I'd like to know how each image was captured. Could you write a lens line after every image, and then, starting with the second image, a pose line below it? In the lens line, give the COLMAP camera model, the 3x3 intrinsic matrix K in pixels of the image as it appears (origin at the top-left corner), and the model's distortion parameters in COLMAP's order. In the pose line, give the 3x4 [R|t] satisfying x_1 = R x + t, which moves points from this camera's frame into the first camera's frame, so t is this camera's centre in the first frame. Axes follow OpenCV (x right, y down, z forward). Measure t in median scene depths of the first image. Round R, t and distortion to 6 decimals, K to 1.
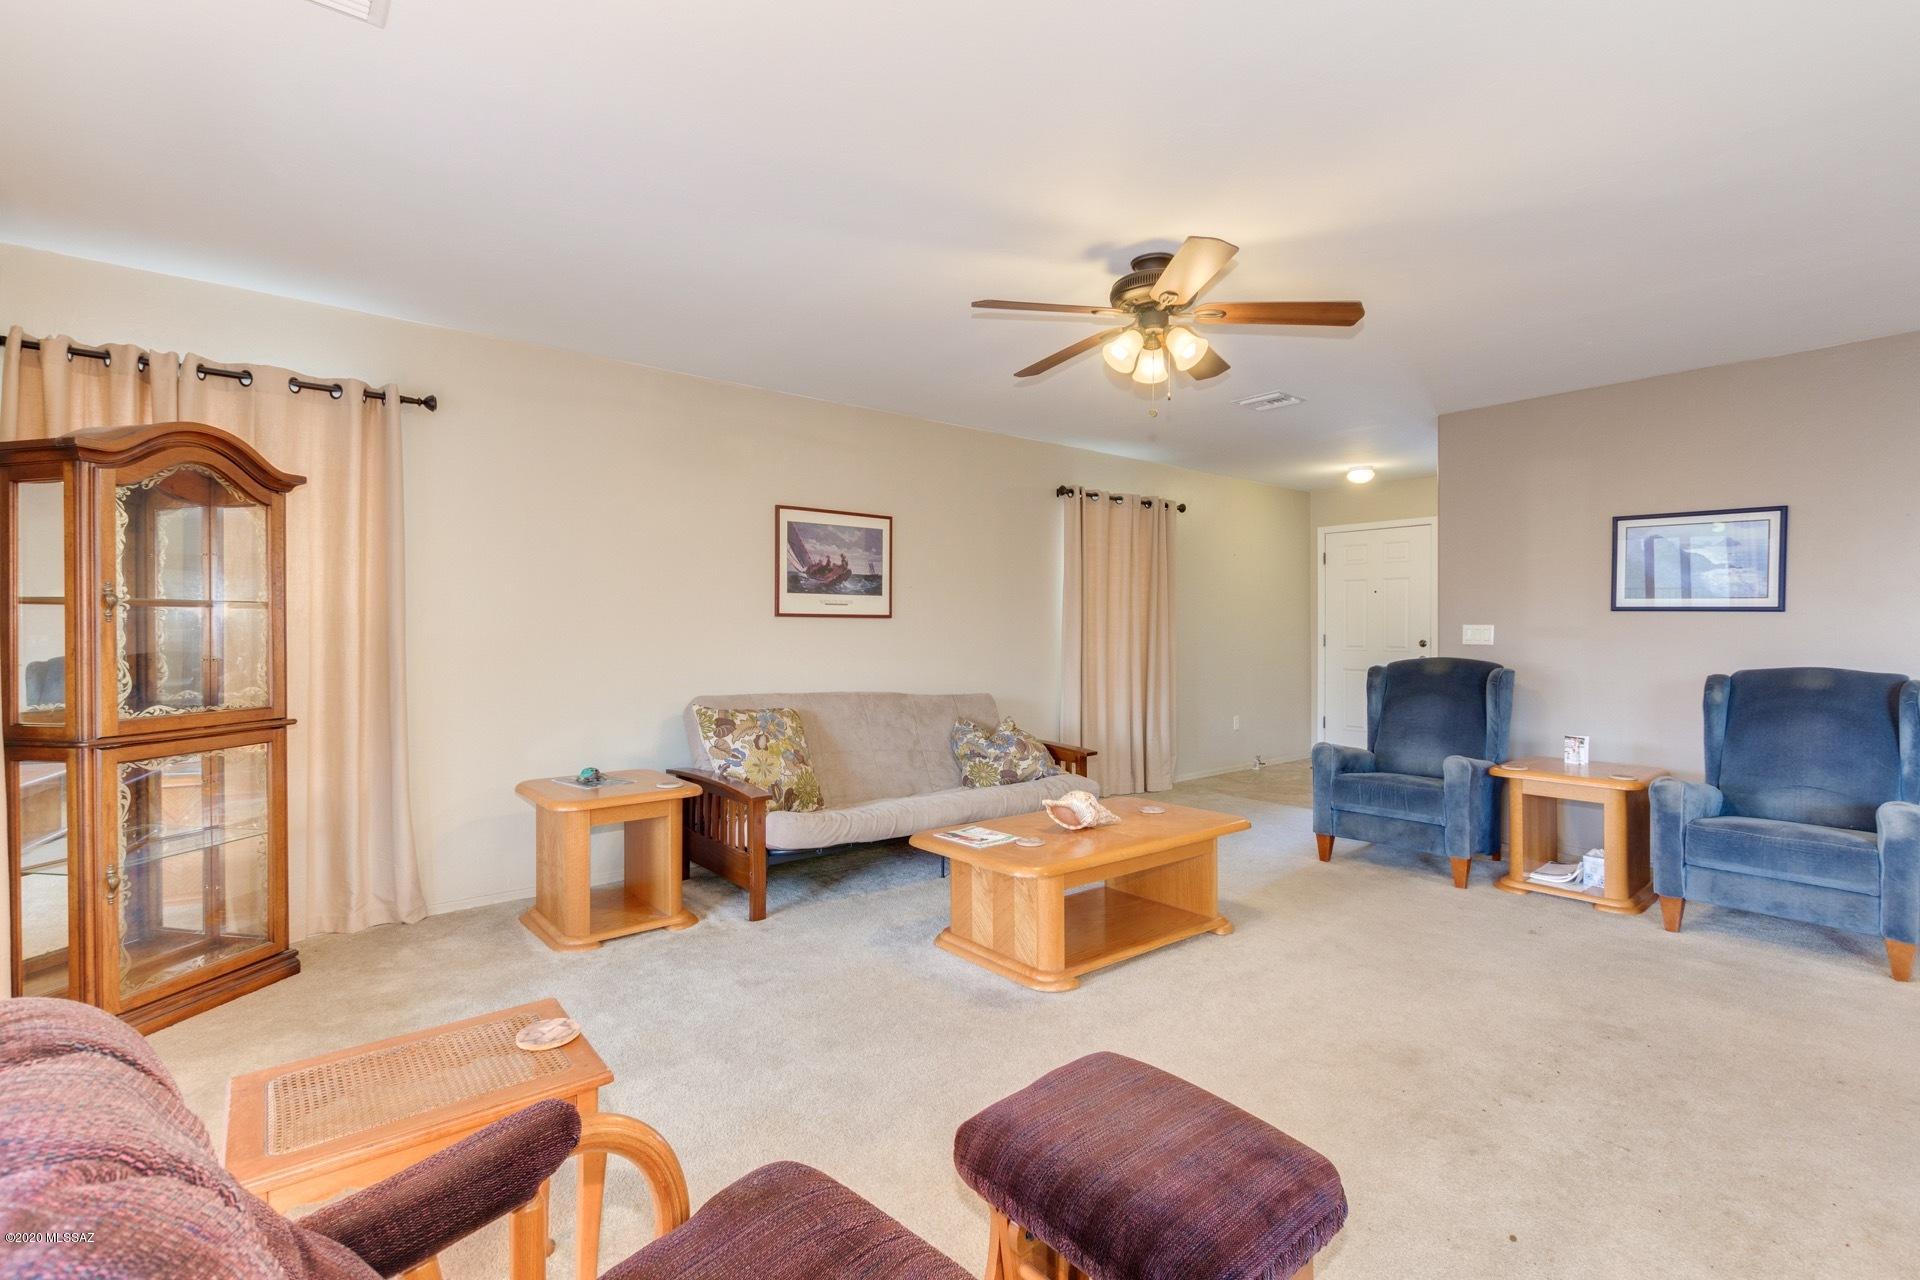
lens RADIAL K [[886.7, 0, 966.0], [0, 886.7, 626.3], [0, 0, 1]] dist [0.004738, -0.002075]
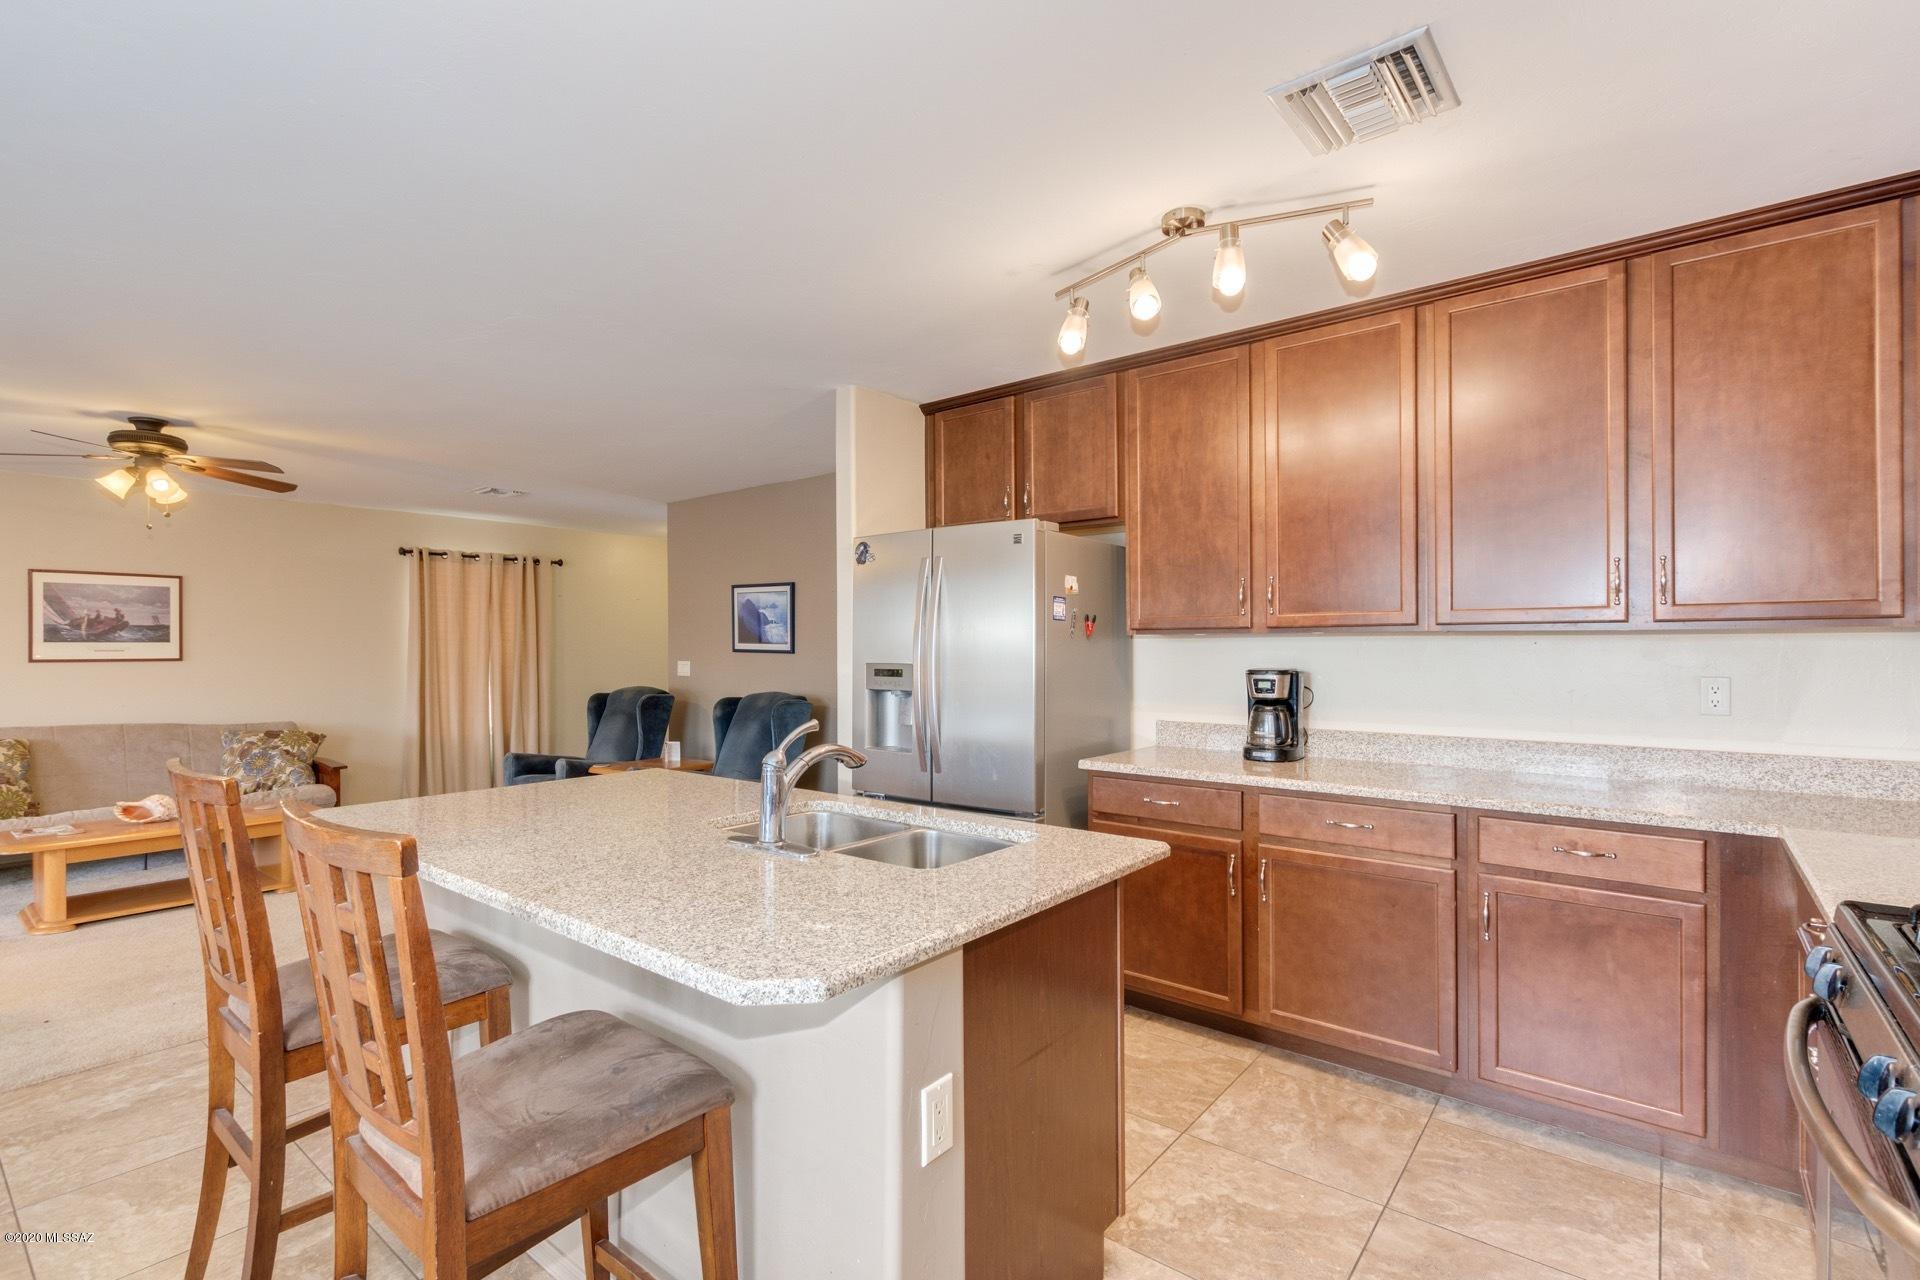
lens RADIAL K [[886.7, 0, 957.5], [0, 886.7, 631.6], [0, 0, 1]] dist [0.004738, -0.002075]
pose [[0.980454, -0.004270, 0.196701, 0.751964], [0.007308, 0.999865, -0.014721, -0.024860], [-0.196611, 0.015871, 0.980353, -0.407282]]
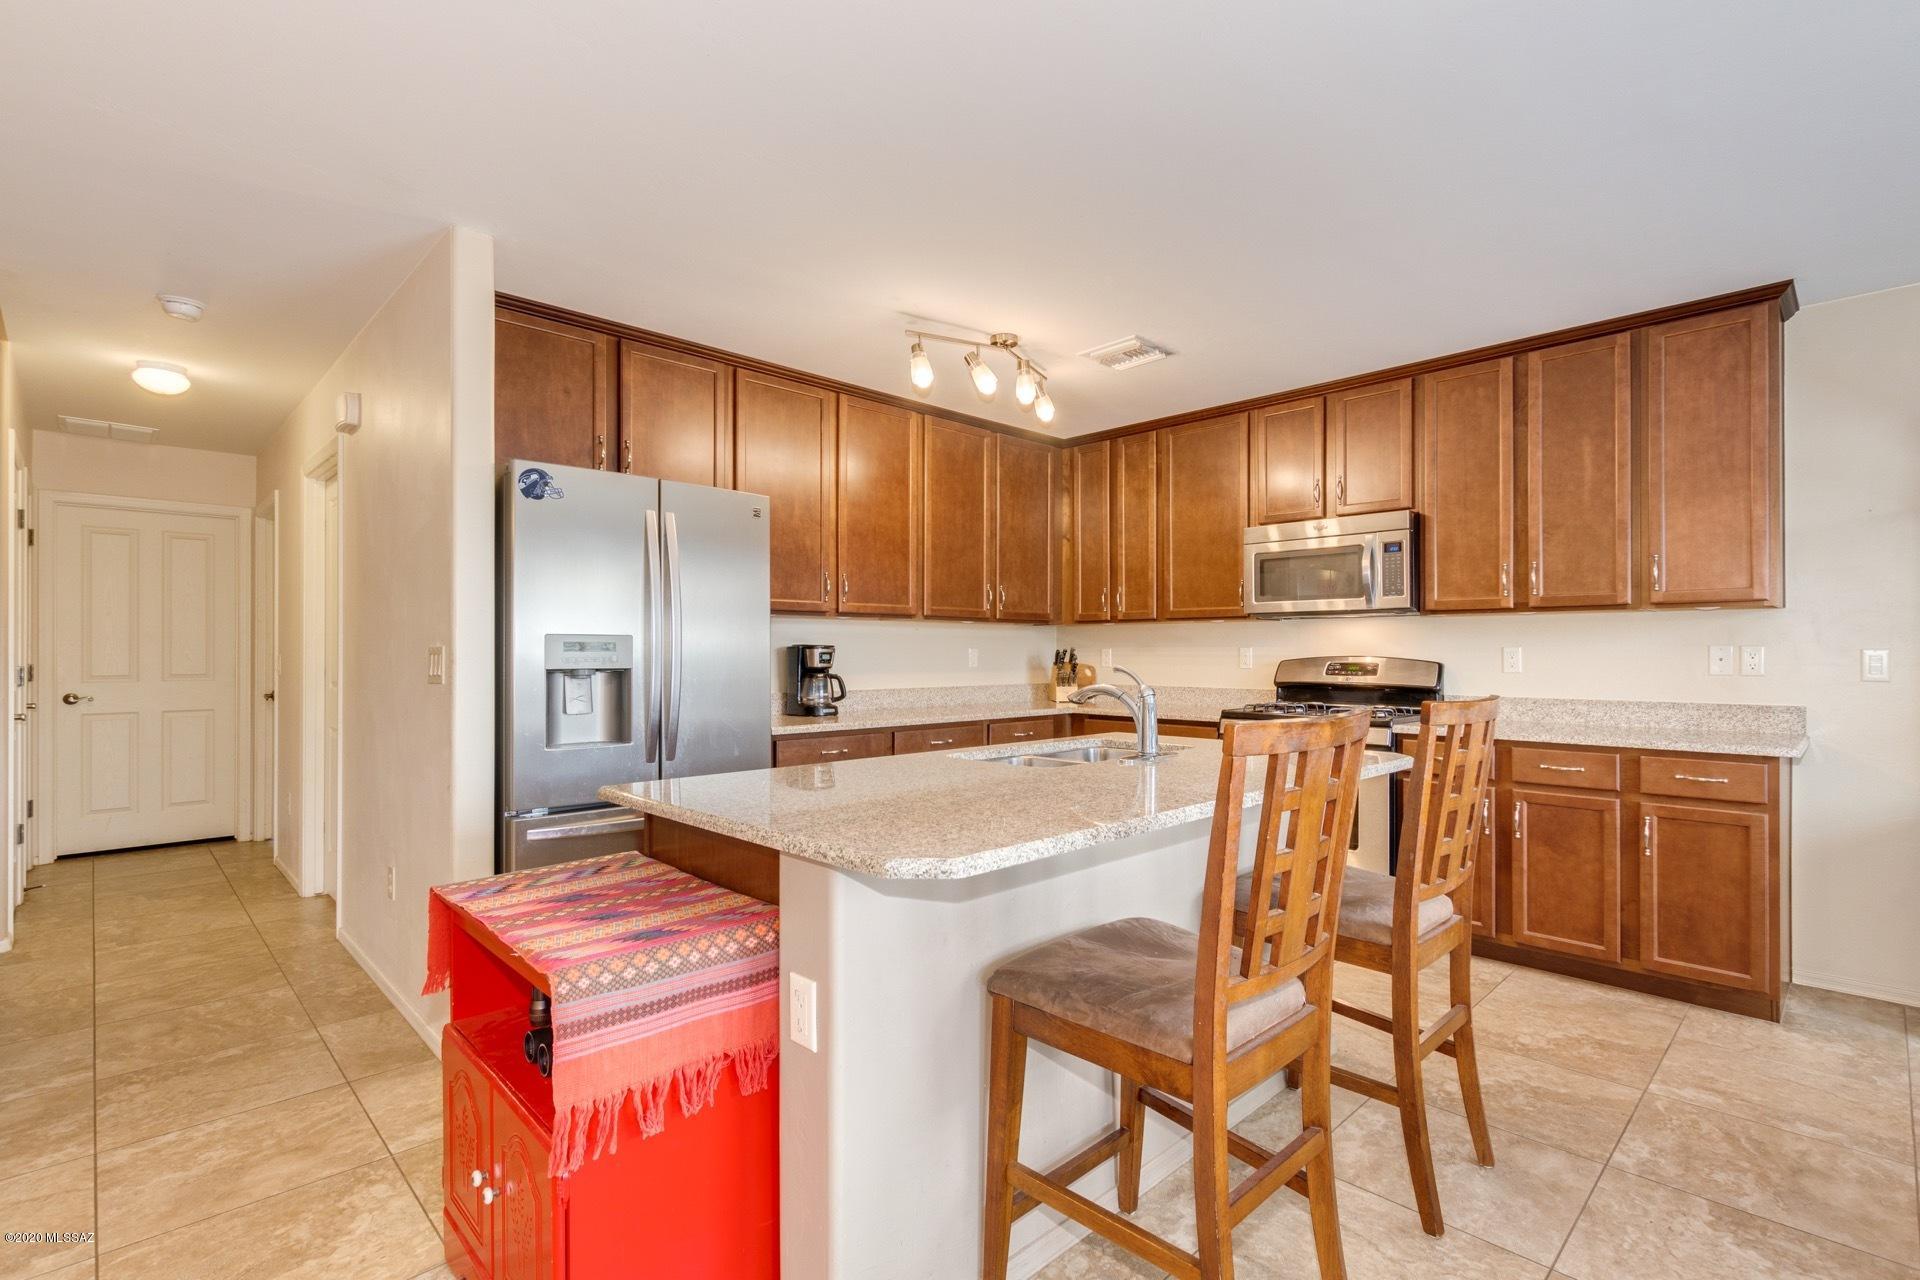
lens RADIAL K [[886.7, 0, 953.5], [0, 886.7, 648.7], [0, 0, 1]] dist [0.004738, -0.002075]
pose [[-0.076937, -0.002044, 0.997034, 0.246449], [-0.002340, 0.999996, 0.001869, -0.002380], [-0.997033, -0.002190, -0.076941, 0.134342]]
